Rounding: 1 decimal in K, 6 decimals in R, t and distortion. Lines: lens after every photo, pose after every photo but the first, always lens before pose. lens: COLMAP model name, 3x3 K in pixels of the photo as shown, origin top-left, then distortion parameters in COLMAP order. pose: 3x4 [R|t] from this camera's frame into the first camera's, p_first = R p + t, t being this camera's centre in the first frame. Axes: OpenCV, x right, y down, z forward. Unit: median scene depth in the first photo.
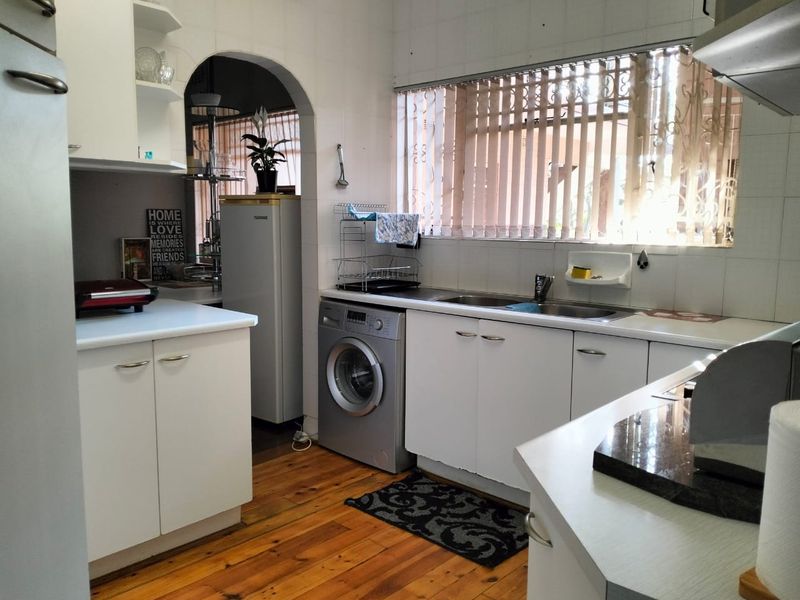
lens RADIAL K [[644.0, 0, 400.2], [0, 644.0, 298.6], [0, 0, 1]] dist [0.048016, -0.093246]
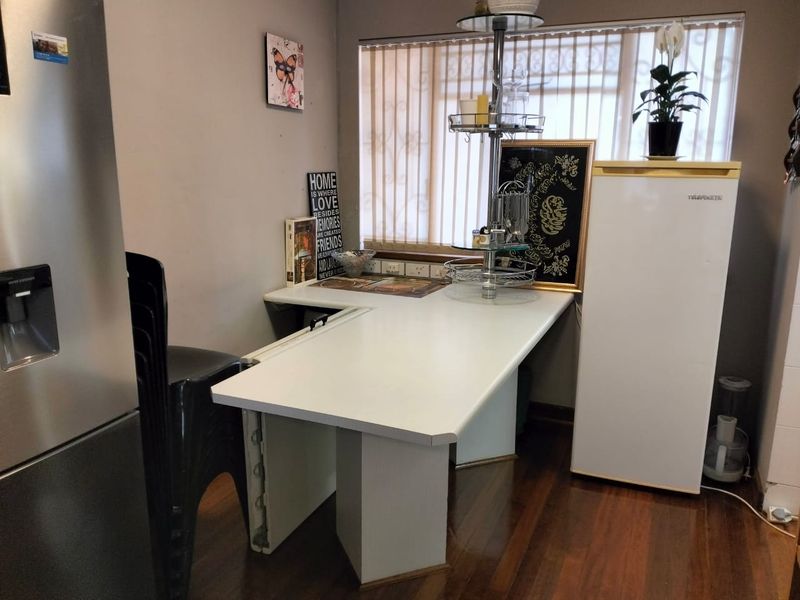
lens RADIAL K [[644.0, 0, 399.7], [0, 644.0, 302.4], [0, 0, 1]] dist [0.048016, -0.093246]
pose [[0.946113, -0.077163, 0.314508, -0.524543], [0.044252, 0.992892, 0.110482, -0.076951], [-0.320798, -0.090611, 0.942804, 0.342783]]
